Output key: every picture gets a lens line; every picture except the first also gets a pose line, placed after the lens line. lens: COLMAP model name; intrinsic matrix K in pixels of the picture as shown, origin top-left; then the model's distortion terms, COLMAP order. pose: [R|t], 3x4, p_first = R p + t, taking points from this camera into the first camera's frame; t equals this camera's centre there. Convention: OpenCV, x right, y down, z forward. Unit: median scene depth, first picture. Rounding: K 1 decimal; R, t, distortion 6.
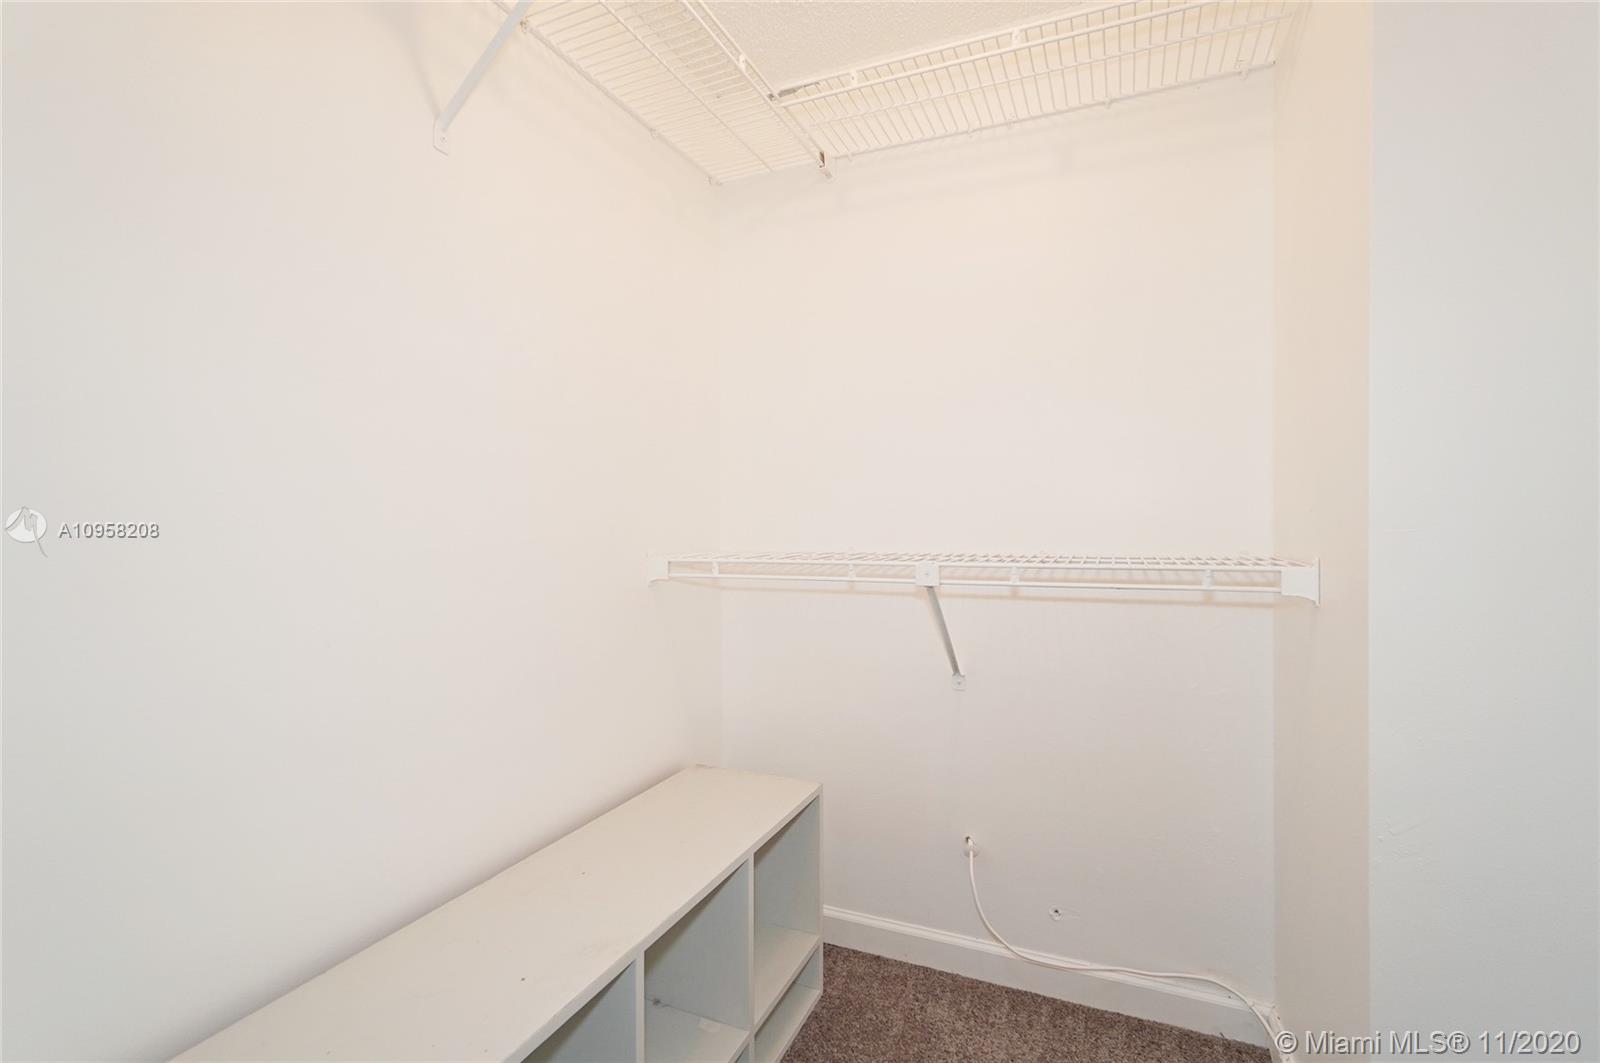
lens RADIAL K [[741.2, 0, 805.1], [0, 741.2, 519.4], [0, 0, 1]] dist [0.000039, 0.000756]
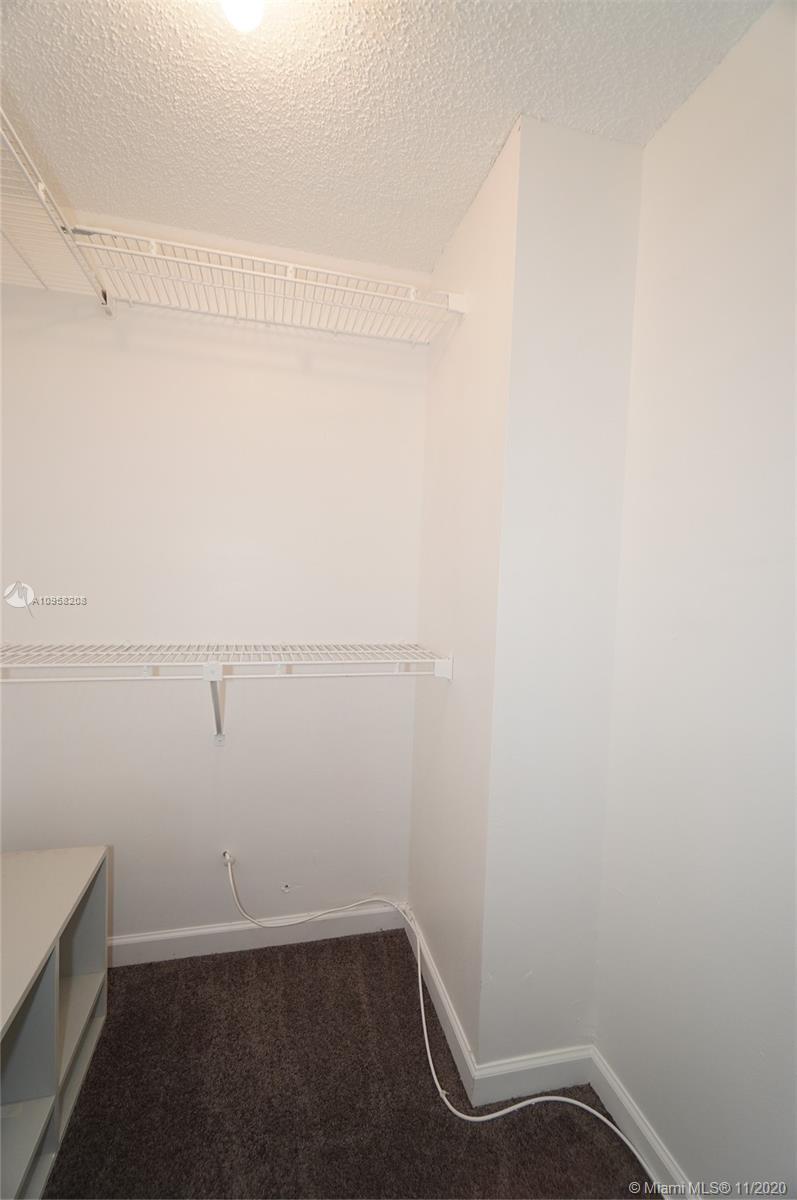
lens RADIAL K [[521.3, 0, 394.6], [0, 521.3, 597.2], [0, 0, 1]] dist [-0.005513, 0.001522]
pose [[0.795230, 0.005556, 0.606282, -0.121988], [-0.042802, 0.997978, 0.046995, -0.103041], [-0.604795, -0.063322, 0.793860, 0.091346]]
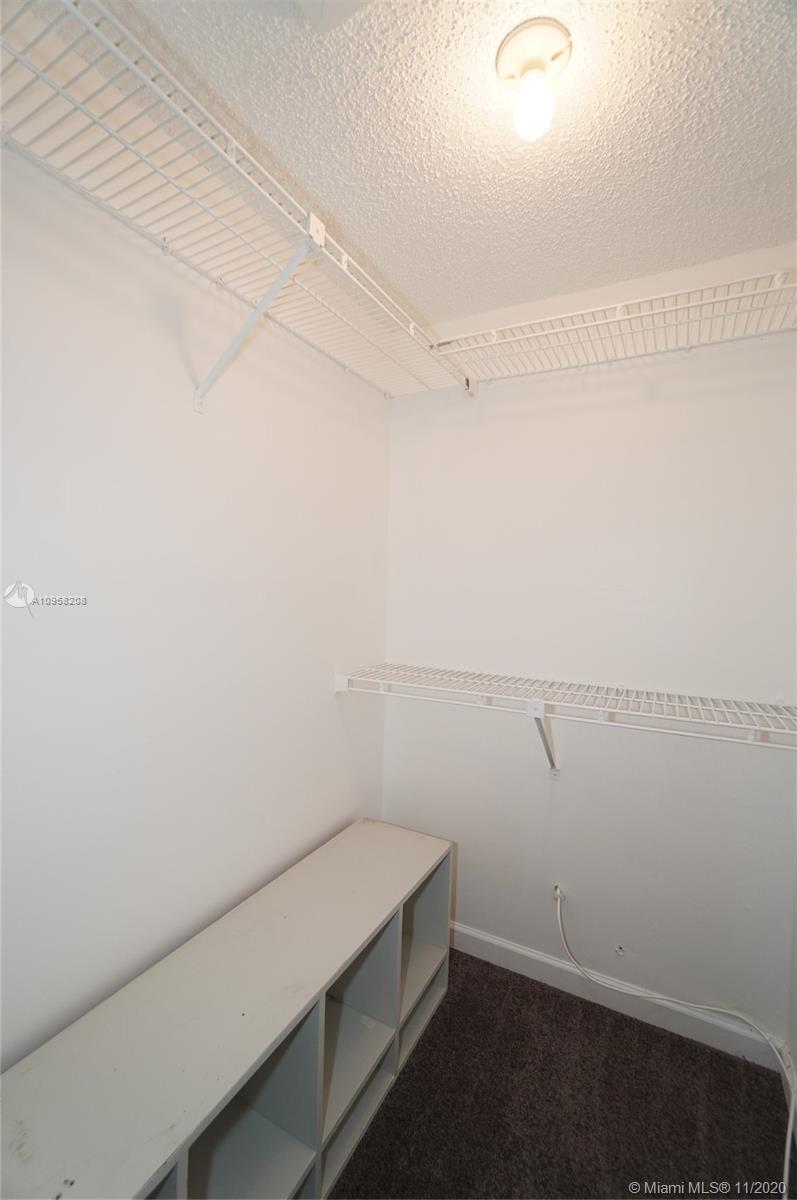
lens RADIAL K [[521.3, 0, 395.1], [0, 521.3, 593.6], [0, 0, 1]] dist [-0.005513, 0.001522]
pose [[0.995307, 0.033655, -0.090722, -0.011375], [-0.031008, 0.999056, 0.030427, -0.147203], [0.091660, -0.027471, 0.995411, 0.023068]]
